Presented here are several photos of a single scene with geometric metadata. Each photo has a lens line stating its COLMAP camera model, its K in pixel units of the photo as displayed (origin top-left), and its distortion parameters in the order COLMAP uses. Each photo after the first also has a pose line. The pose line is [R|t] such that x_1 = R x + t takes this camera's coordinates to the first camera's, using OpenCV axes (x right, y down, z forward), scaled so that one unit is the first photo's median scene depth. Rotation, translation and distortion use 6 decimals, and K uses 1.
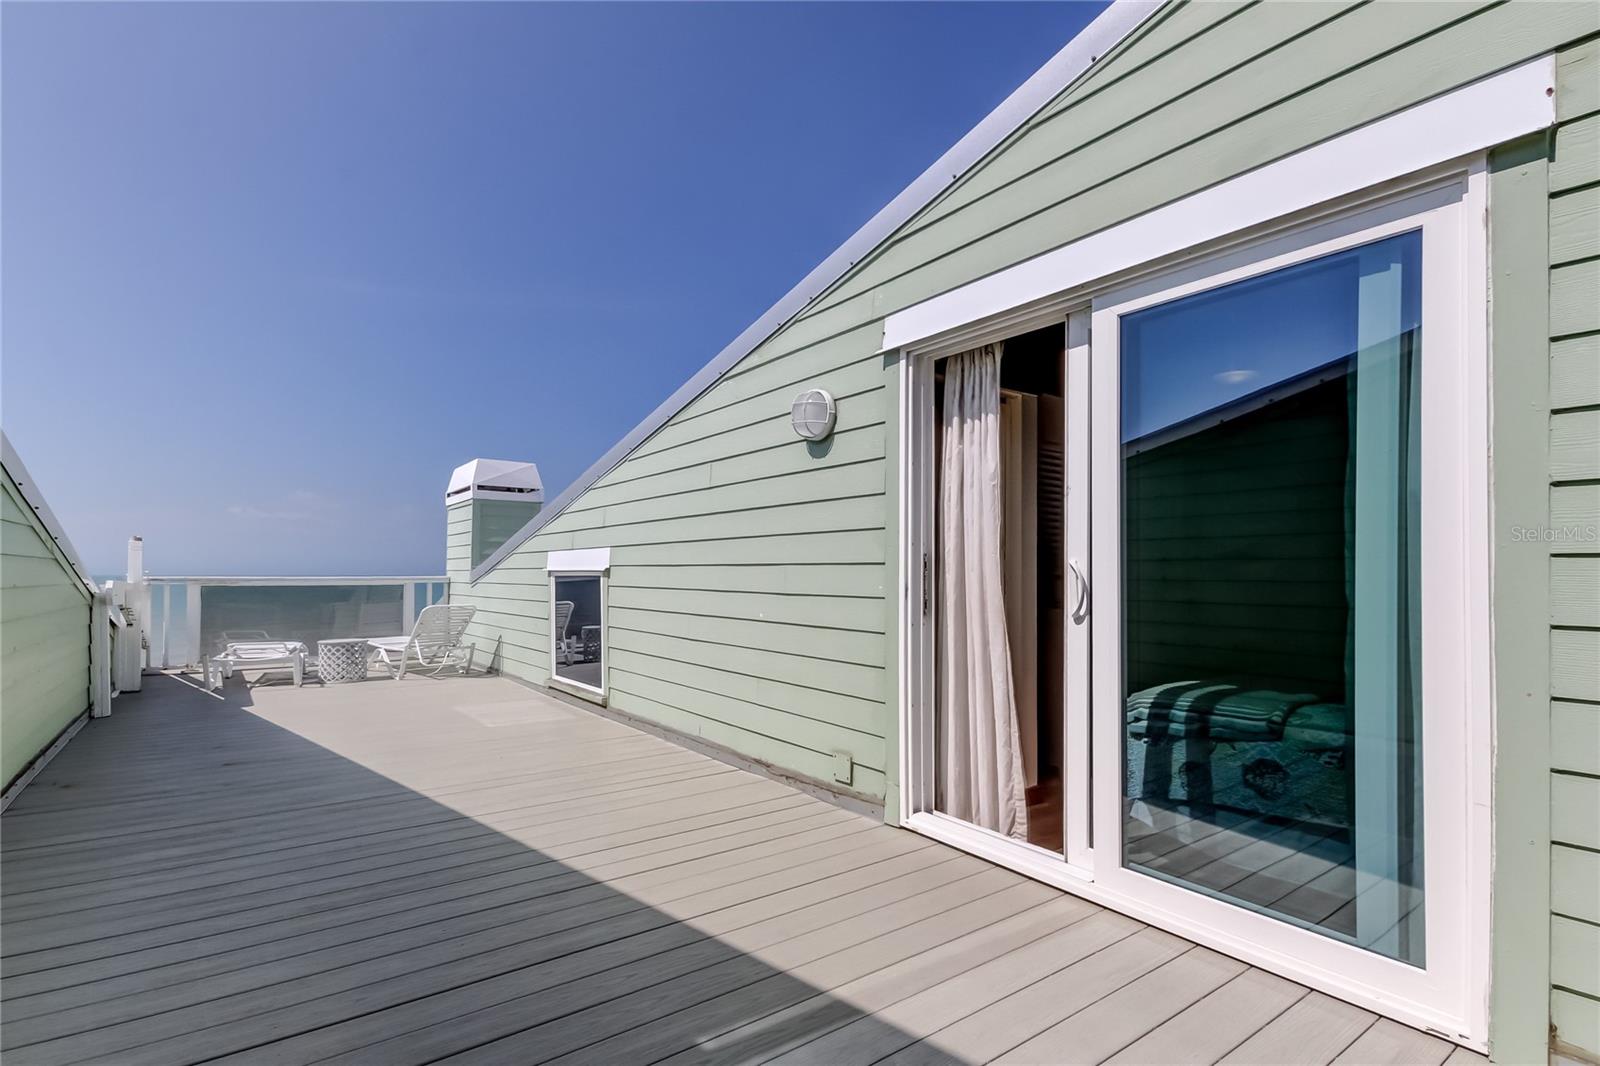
lens RADIAL K [[749.3, 0, 805.1], [0, 749.3, 555.5], [0, 0, 1]] dist [0.029990, 0.000115]
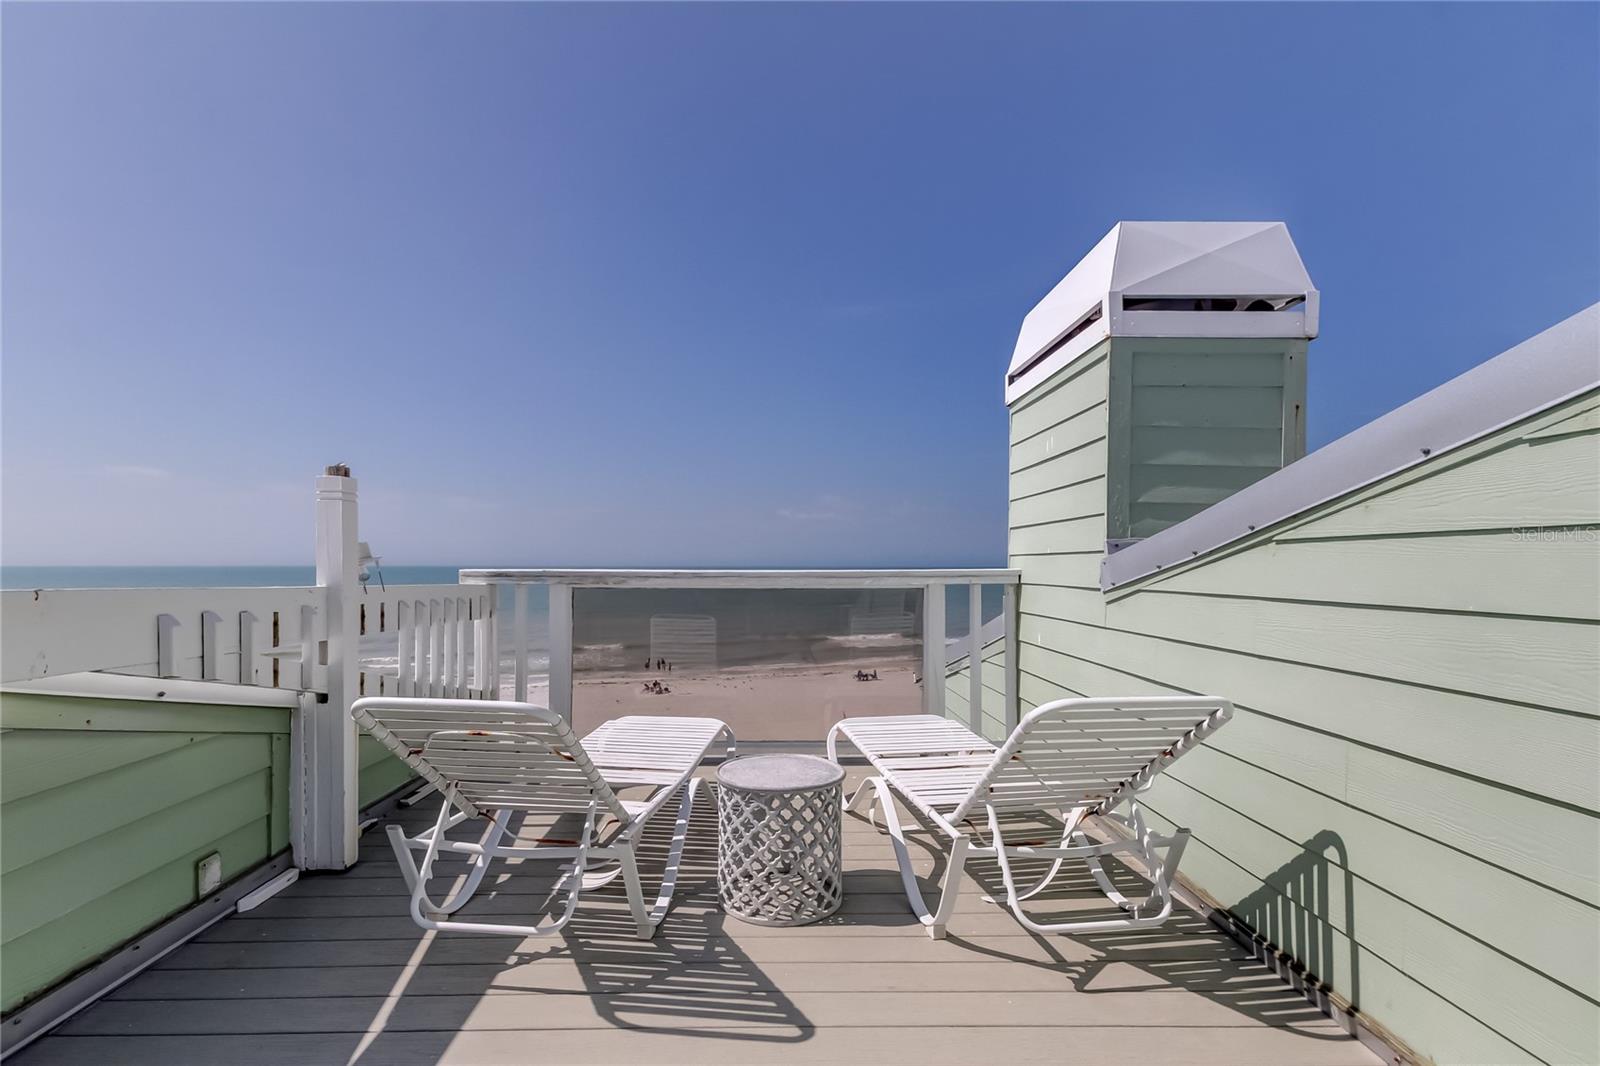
lens RADIAL K [[749.3, 0, 805.1], [0, 749.3, 555.5], [0, 0, 1]] dist [0.029990, 0.000115]
pose [[0.821935, -0.007083, -0.569538, -0.353461], [0.015717, 0.999824, 0.010248, 0.014785], [0.569365, -0.017375, 0.821901, 0.629278]]
